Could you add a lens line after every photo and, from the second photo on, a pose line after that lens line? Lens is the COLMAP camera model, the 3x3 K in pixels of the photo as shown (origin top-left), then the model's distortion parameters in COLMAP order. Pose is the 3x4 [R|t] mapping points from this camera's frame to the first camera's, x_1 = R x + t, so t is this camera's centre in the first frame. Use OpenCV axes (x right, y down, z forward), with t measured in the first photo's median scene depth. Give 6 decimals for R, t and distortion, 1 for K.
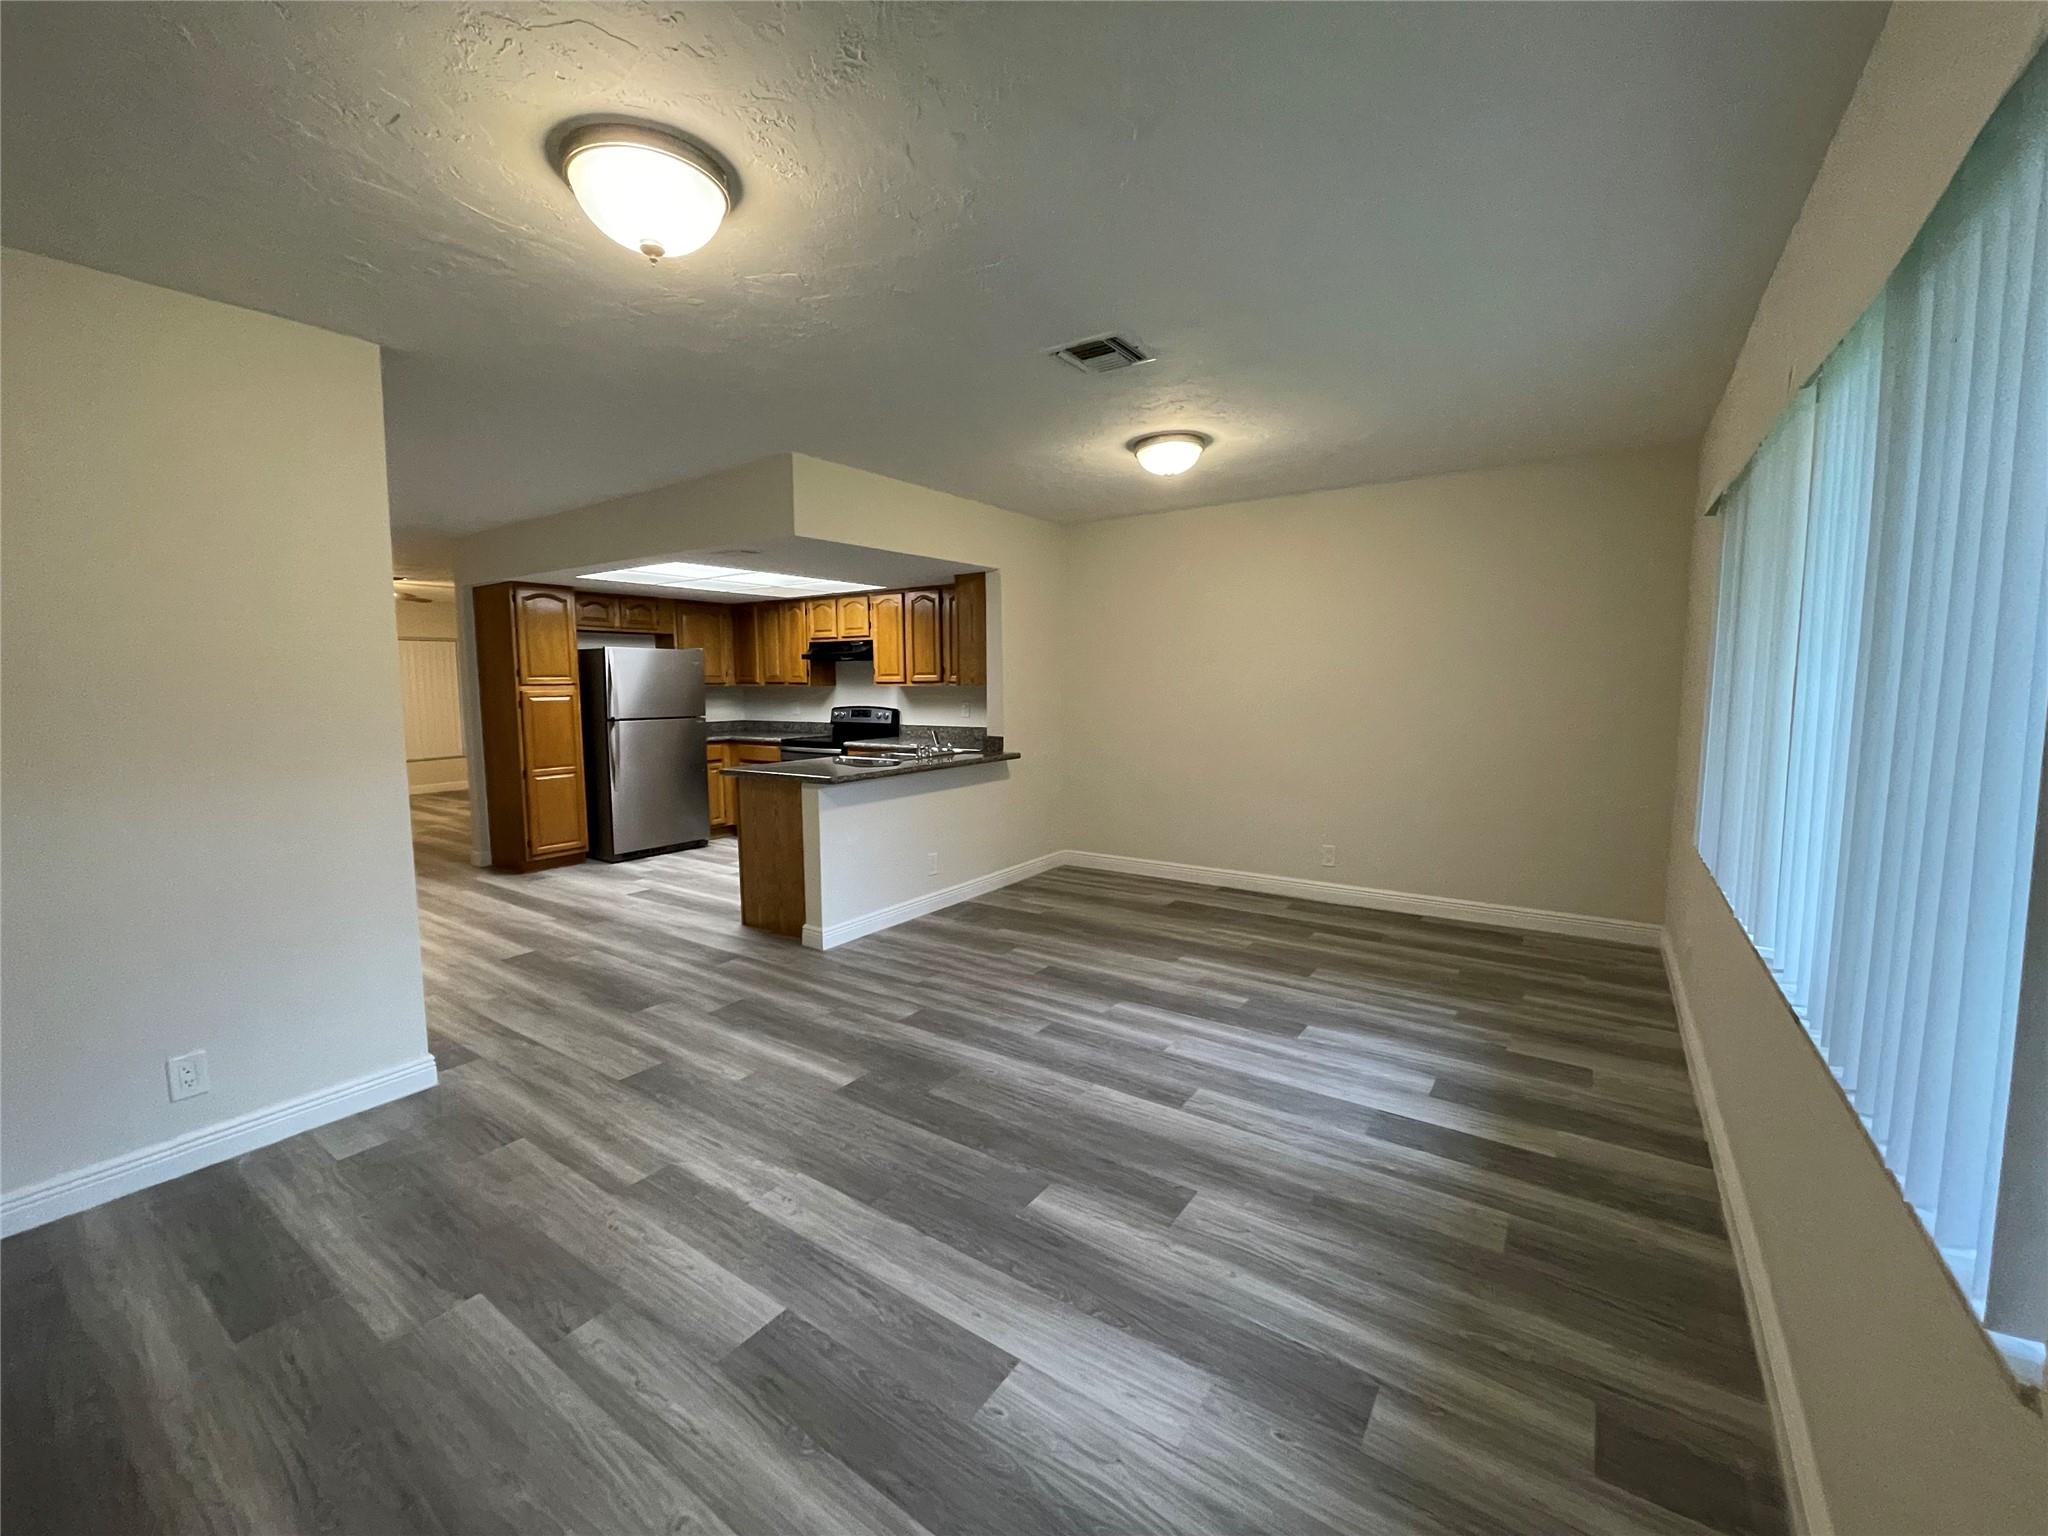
lens RADIAL K [[827.3, 0, 1020.4], [0, 827.3, 766.1], [0, 0, 1]] dist [0.000087, 0.000496]
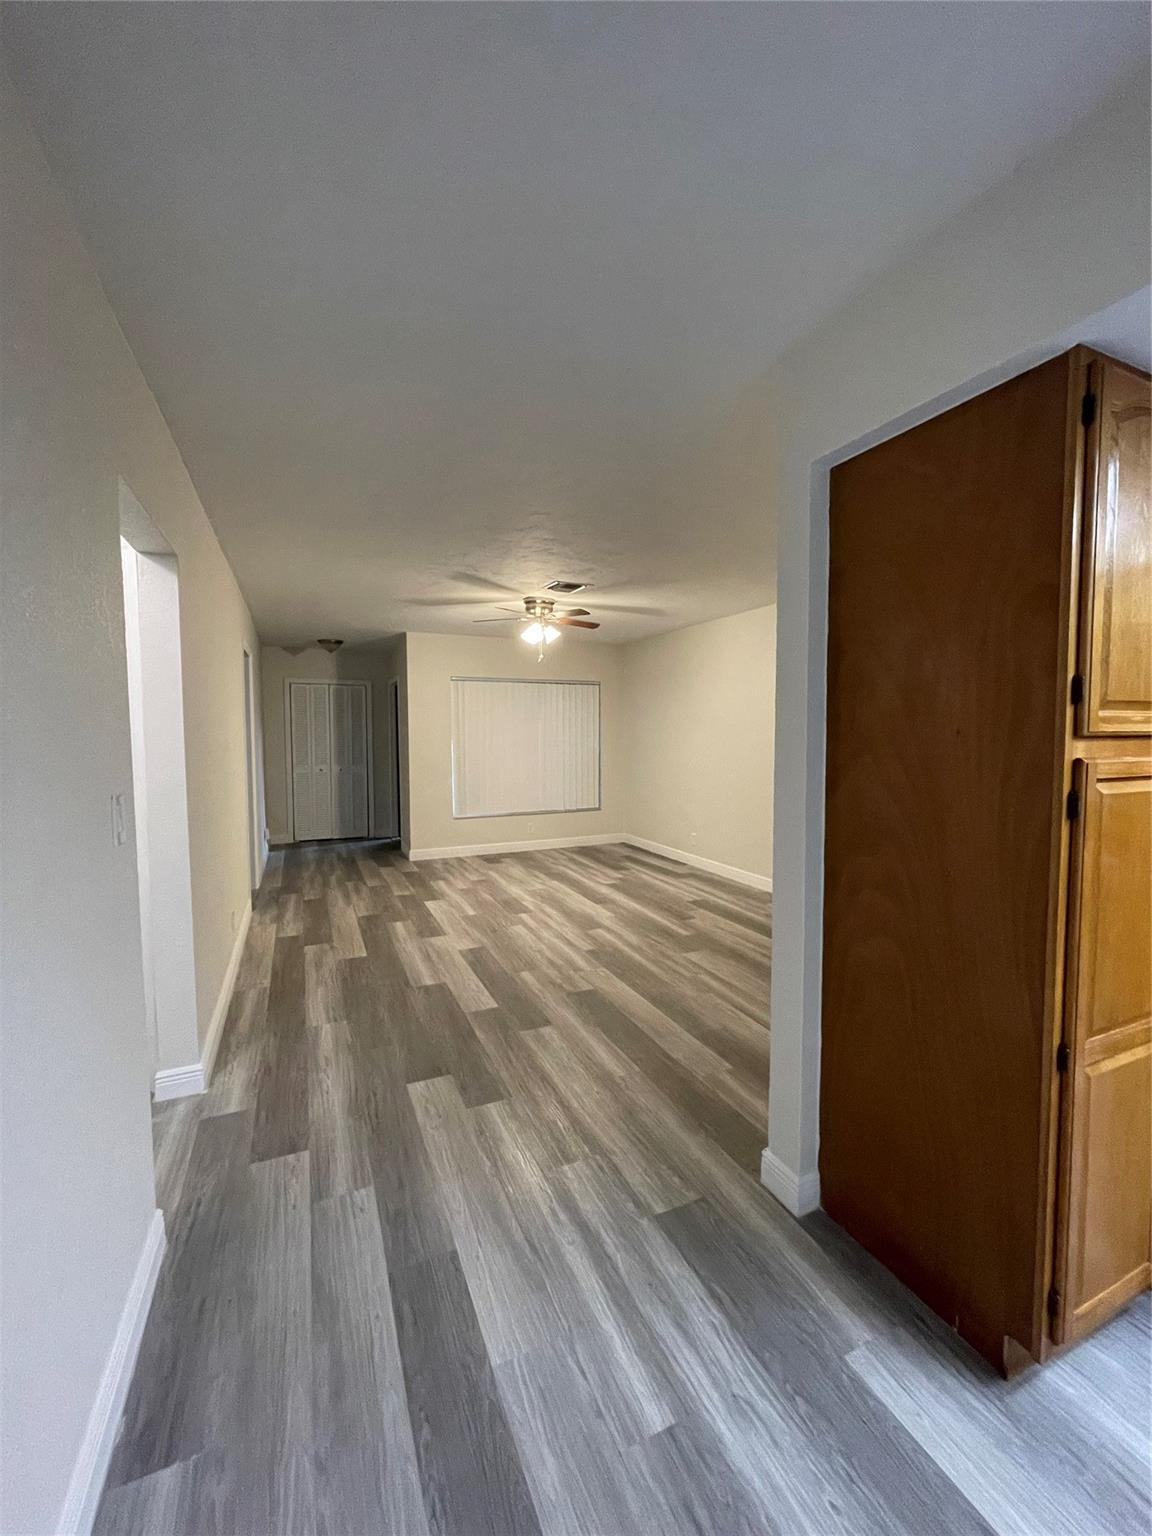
lens RADIAL K [[620.5, 0, 645.5], [0, 620.5, 764.2], [0, 0, 1]] dist [0.000087, 0.000496]
pose [[0.900300, 0.036372, -0.433747, -0.557547], [-0.055709, 0.997936, -0.031951, -0.064938], [0.431690, 0.052929, 0.900468, 0.654853]]
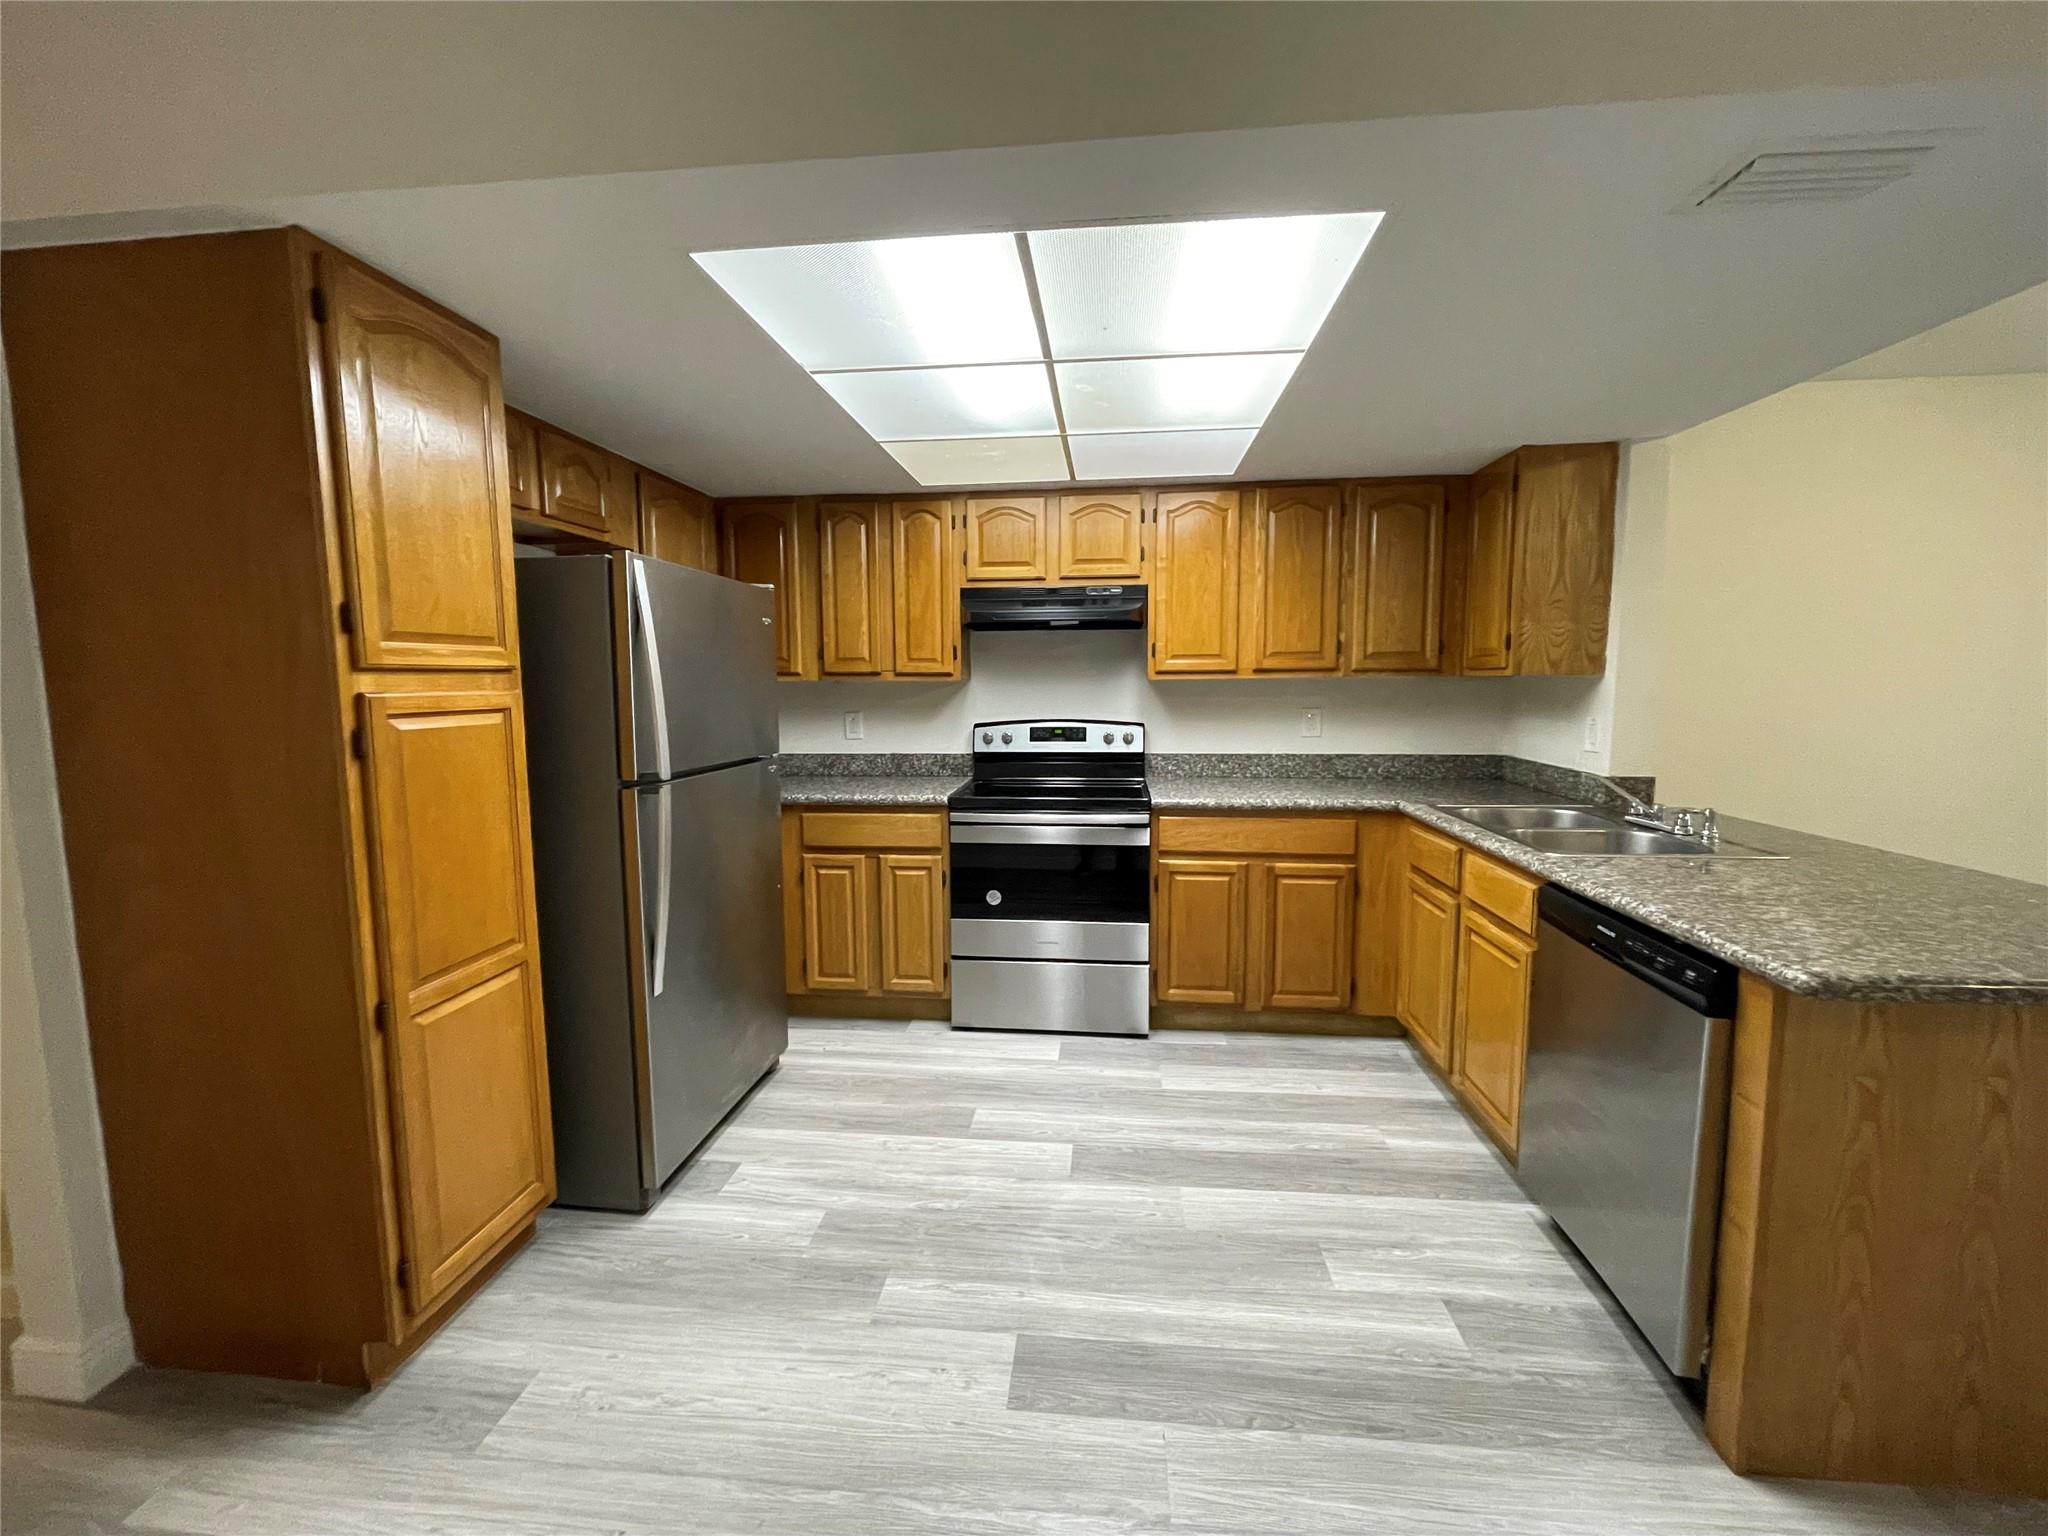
lens RADIAL K [[827.3, 0, 1019.5], [0, 827.3, 759.1], [0, 0, 1]] dist [0.000087, 0.000496]
pose [[0.884469, -0.043214, 0.464593, -0.471796], [0.046025, 0.998926, 0.005295, -0.055123], [-0.464323, 0.016700, 0.885508, 0.595408]]
